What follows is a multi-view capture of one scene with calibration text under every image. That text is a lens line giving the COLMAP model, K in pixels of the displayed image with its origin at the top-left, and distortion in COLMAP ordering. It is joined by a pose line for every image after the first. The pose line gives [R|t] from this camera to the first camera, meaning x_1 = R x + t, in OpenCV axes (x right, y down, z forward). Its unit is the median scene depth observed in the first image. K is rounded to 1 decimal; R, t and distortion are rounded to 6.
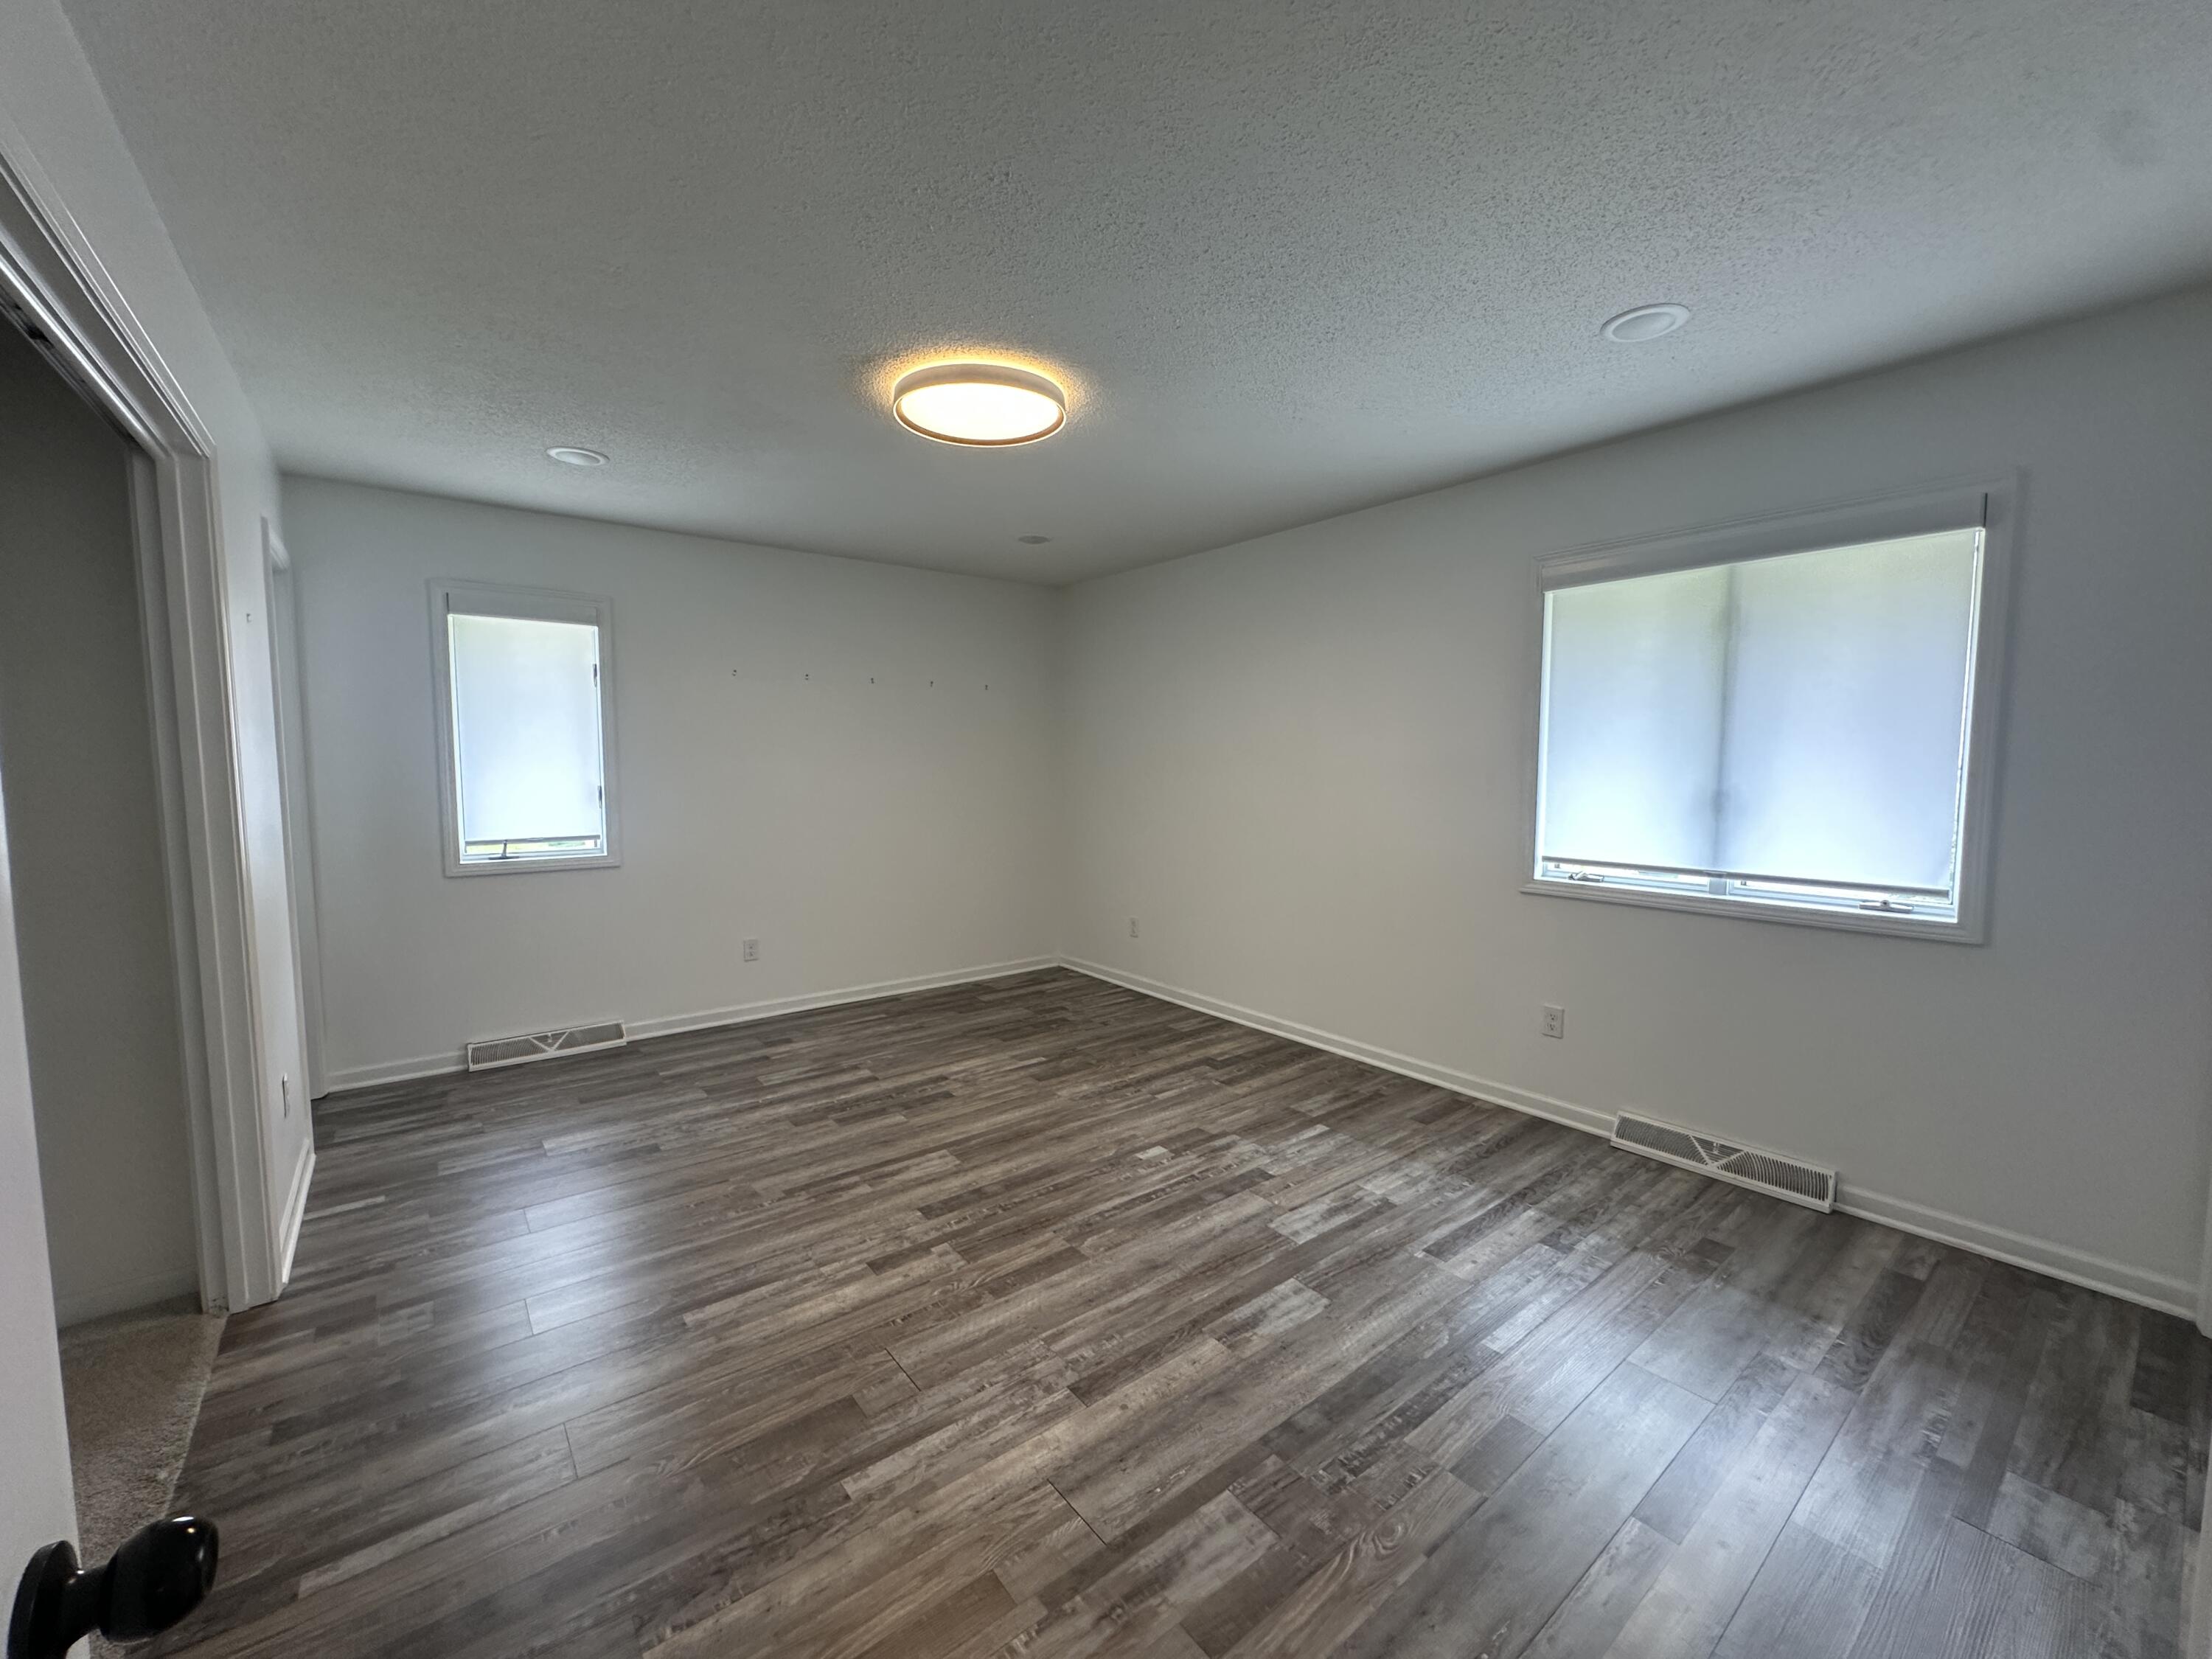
lens RADIAL K [[884.7, 0, 1105.0], [0, 884.7, 833.6], [0, 0, 1]] dist [0.000244, 0.000595]
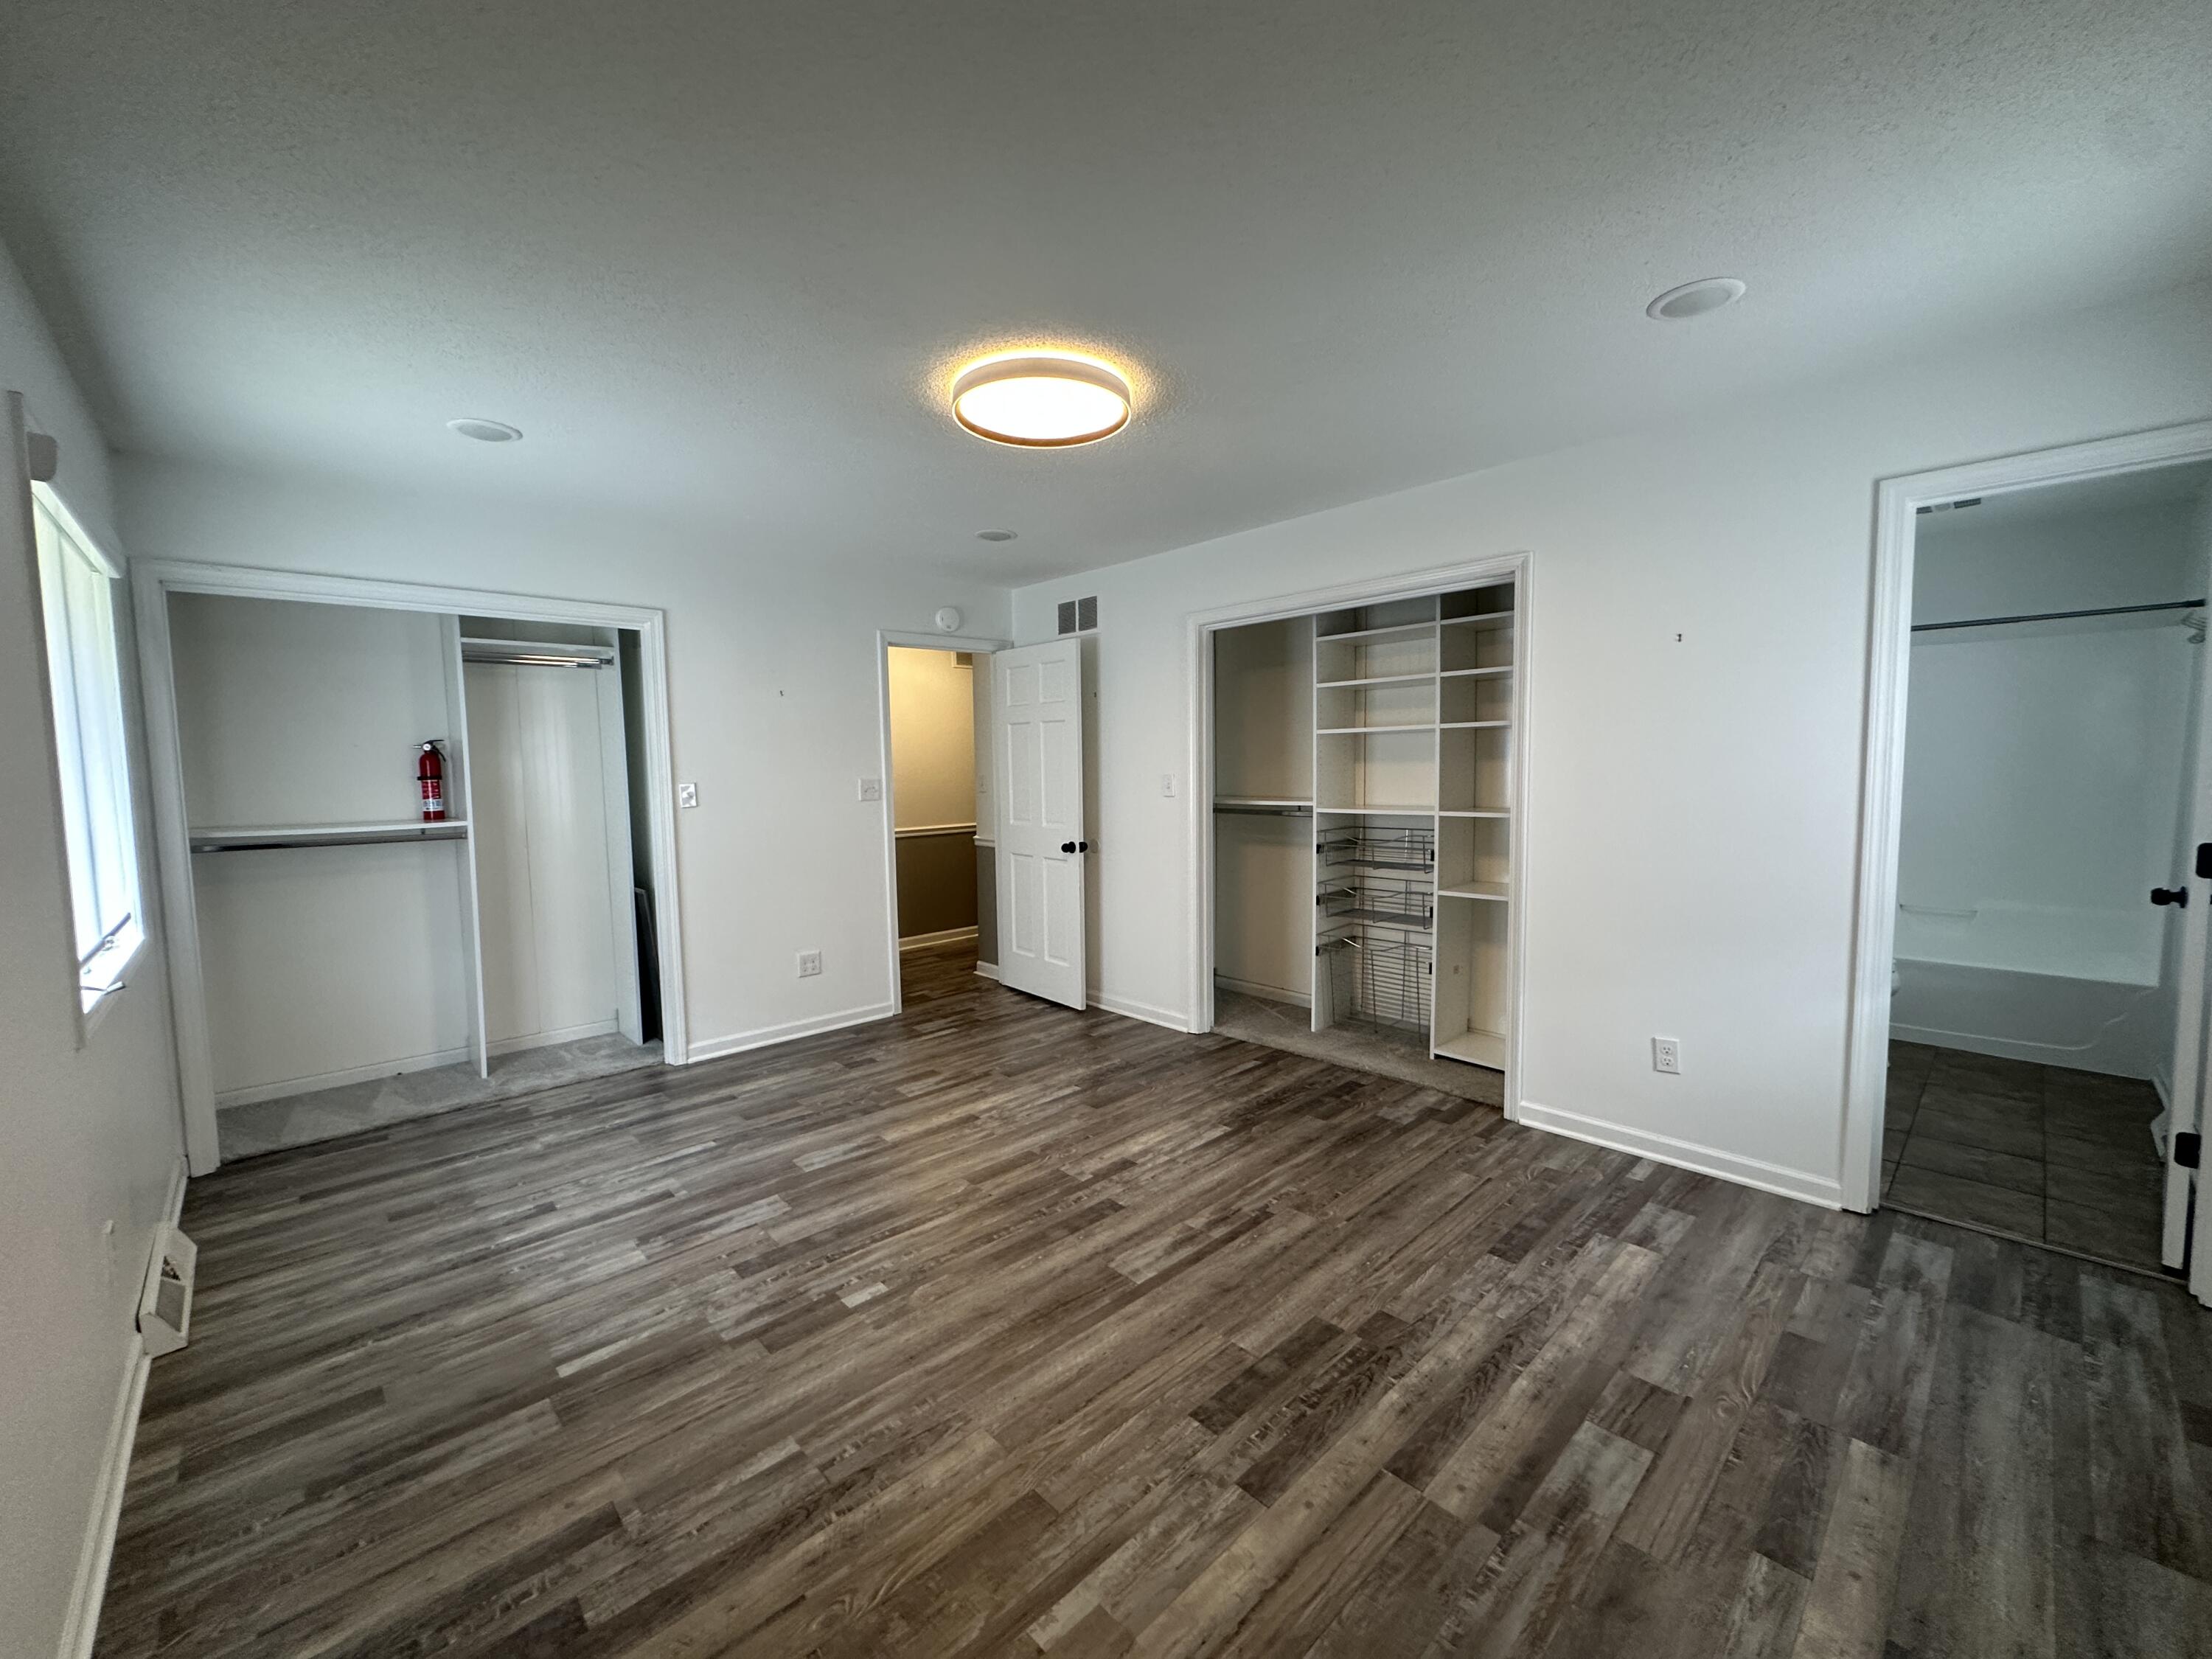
lens RADIAL K [[884.7, 0, 1099.4], [0, 884.7, 825.8], [0, 0, 1]] dist [0.000244, 0.000595]
pose [[-0.996364, 0.024491, -0.081601, -0.105123], [0.011679, 0.988011, 0.153940, -0.166570], [0.084393, 0.152427, -0.984705, 1.877672]]
